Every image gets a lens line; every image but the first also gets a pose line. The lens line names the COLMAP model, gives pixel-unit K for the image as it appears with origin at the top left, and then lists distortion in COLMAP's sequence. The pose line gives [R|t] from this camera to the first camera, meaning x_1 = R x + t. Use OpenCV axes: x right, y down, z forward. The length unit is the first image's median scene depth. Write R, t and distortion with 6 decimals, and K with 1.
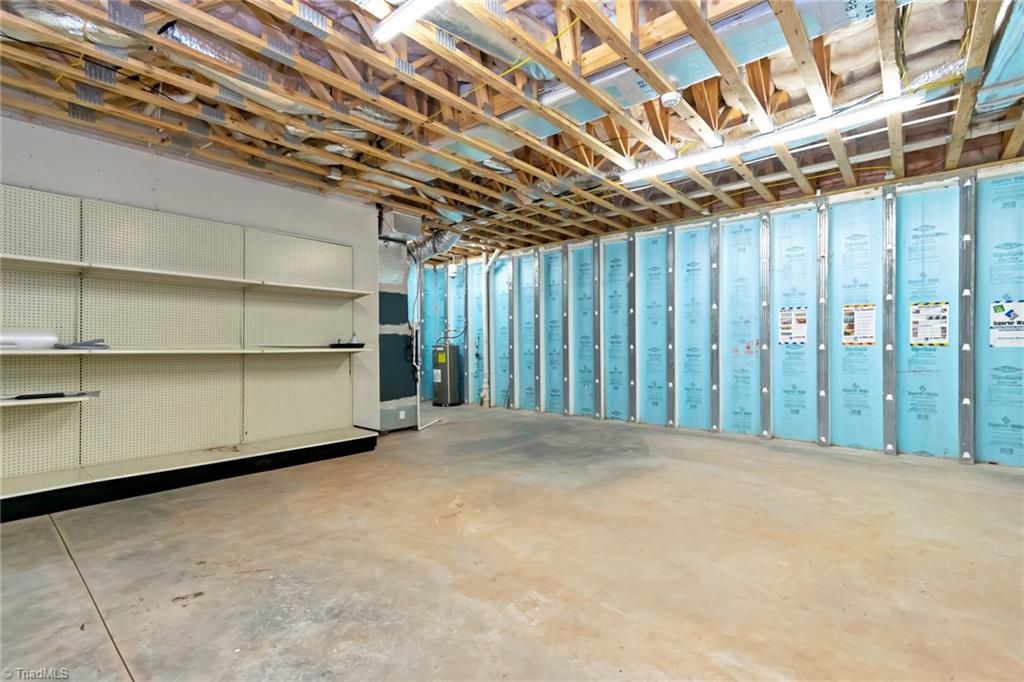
lens RADIAL K [[471.2, 0, 521.4], [0, 471.2, 348.5], [0, 0, 1]] dist [0.004654, -0.001863]
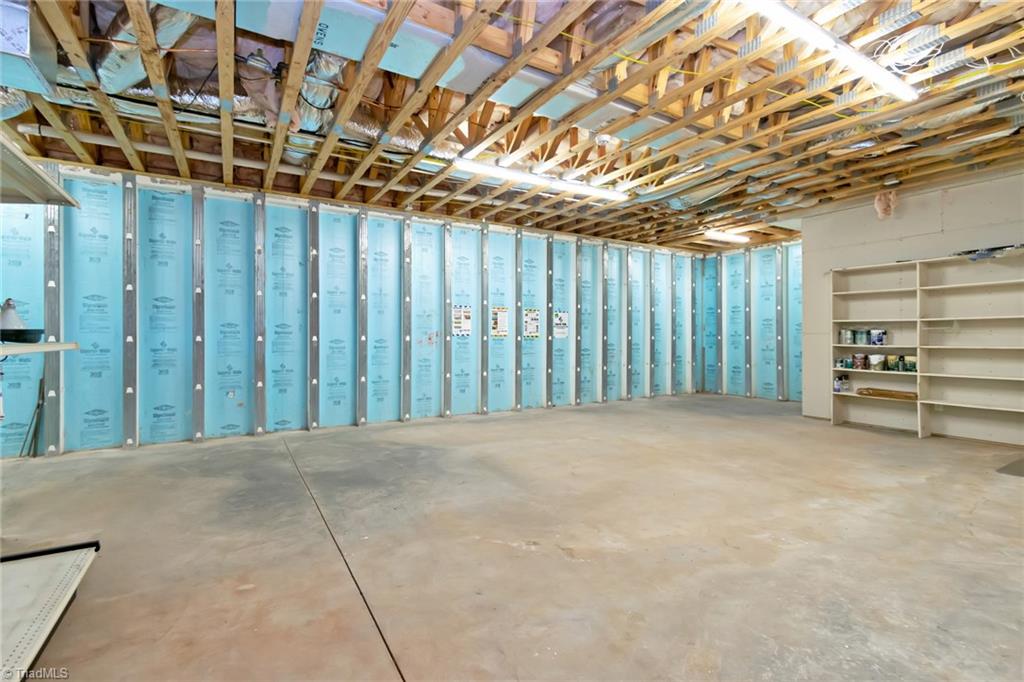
lens RADIAL K [[471.2, 0, 520.1], [0, 471.2, 332.5], [0, 0, 1]] dist [0.004654, -0.001863]
pose [[0.315011, 0.009241, 0.949043, -0.803670], [0.005575, 0.999917, -0.011587, -0.004406], [-0.949072, 0.008941, 0.314933, 0.709974]]
